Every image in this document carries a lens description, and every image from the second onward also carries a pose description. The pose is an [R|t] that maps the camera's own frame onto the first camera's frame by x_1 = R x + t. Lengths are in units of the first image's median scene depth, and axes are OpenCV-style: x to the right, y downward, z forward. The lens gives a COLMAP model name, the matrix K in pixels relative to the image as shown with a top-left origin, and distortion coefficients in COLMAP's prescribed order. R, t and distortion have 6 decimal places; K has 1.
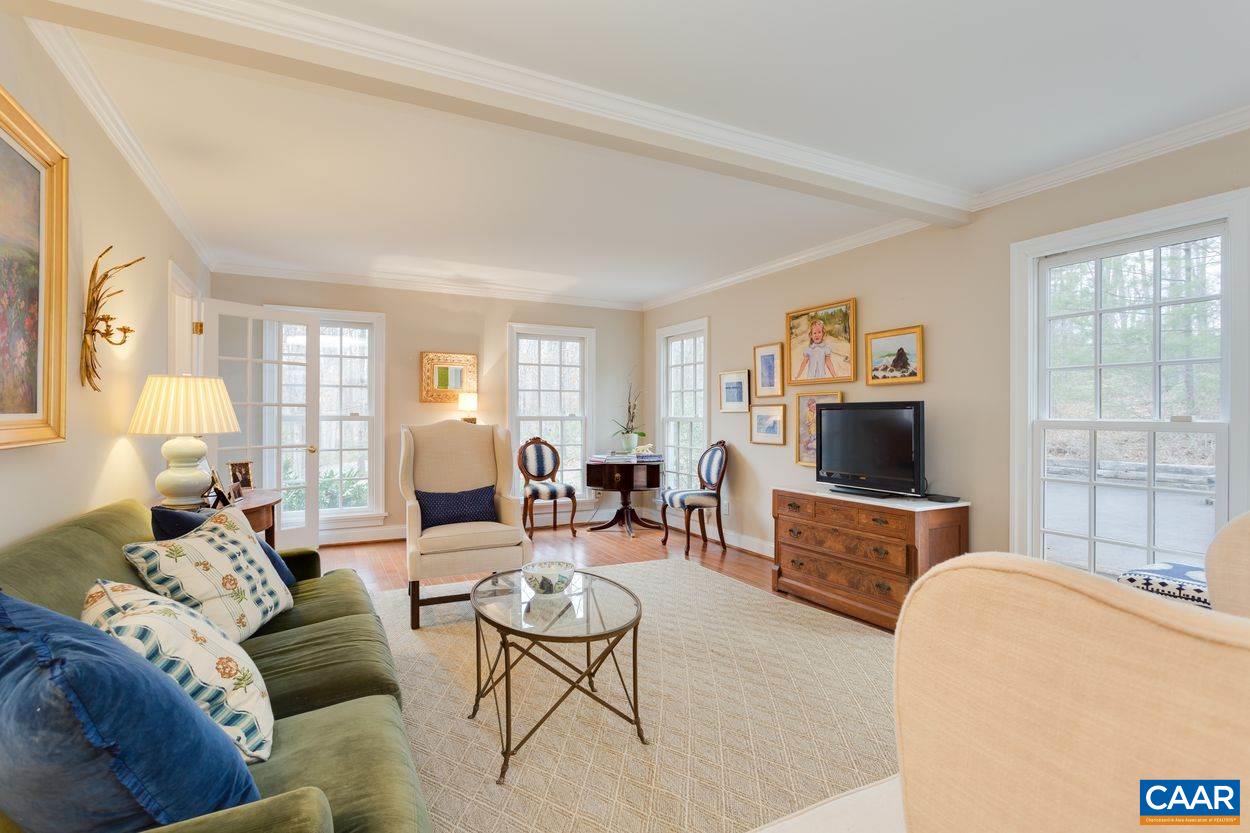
lens RADIAL K [[613.1, 0, 622.9], [0, 613.1, 407.7], [0, 0, 1]] dist [-0.013794, 0.000874]
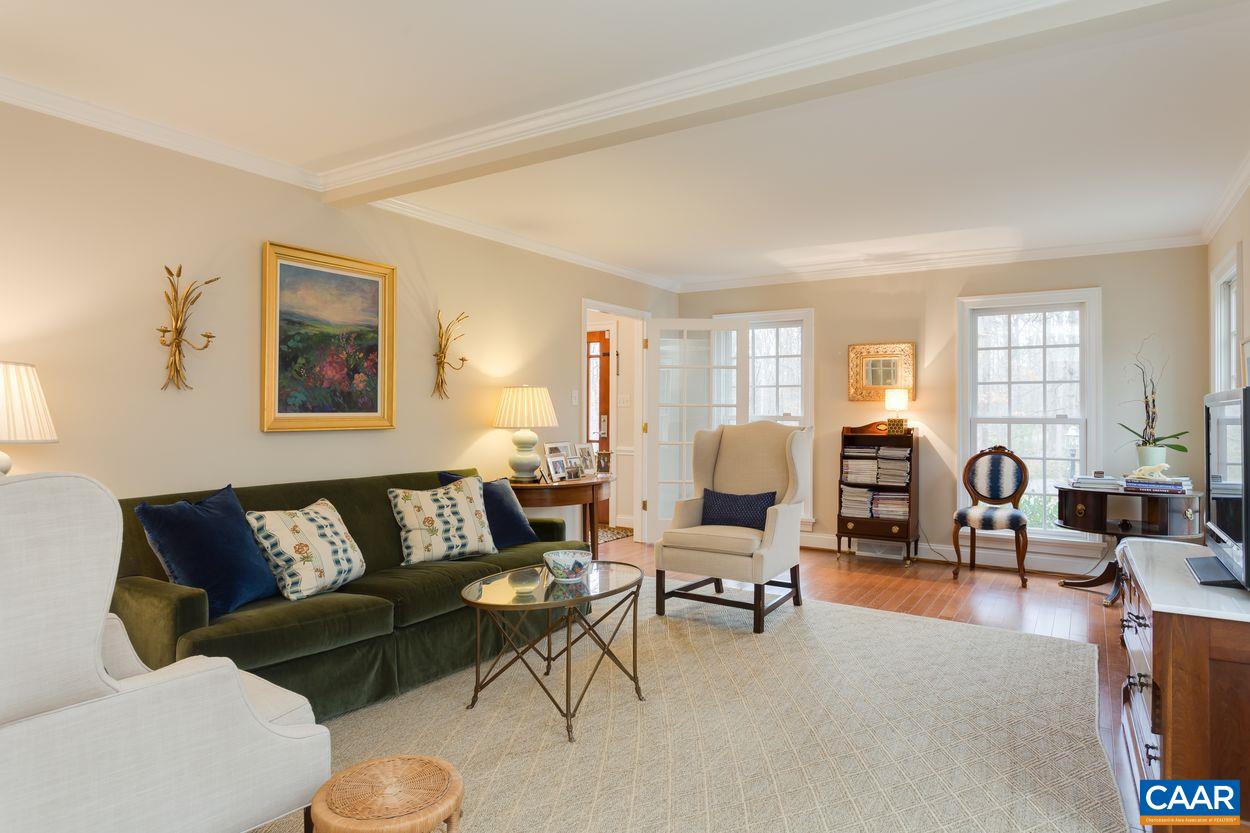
lens RADIAL K [[715.1, 0, 621.4], [0, 715.1, 403.5], [0, 0, 1]] dist [-0.024026, 0.000368]
pose [[0.486068, -0.011951, -0.873839, 0.402104], [0.006435, 0.999928, -0.010096, 0.002583], [0.873897, -0.000716, 0.486110, 0.186155]]
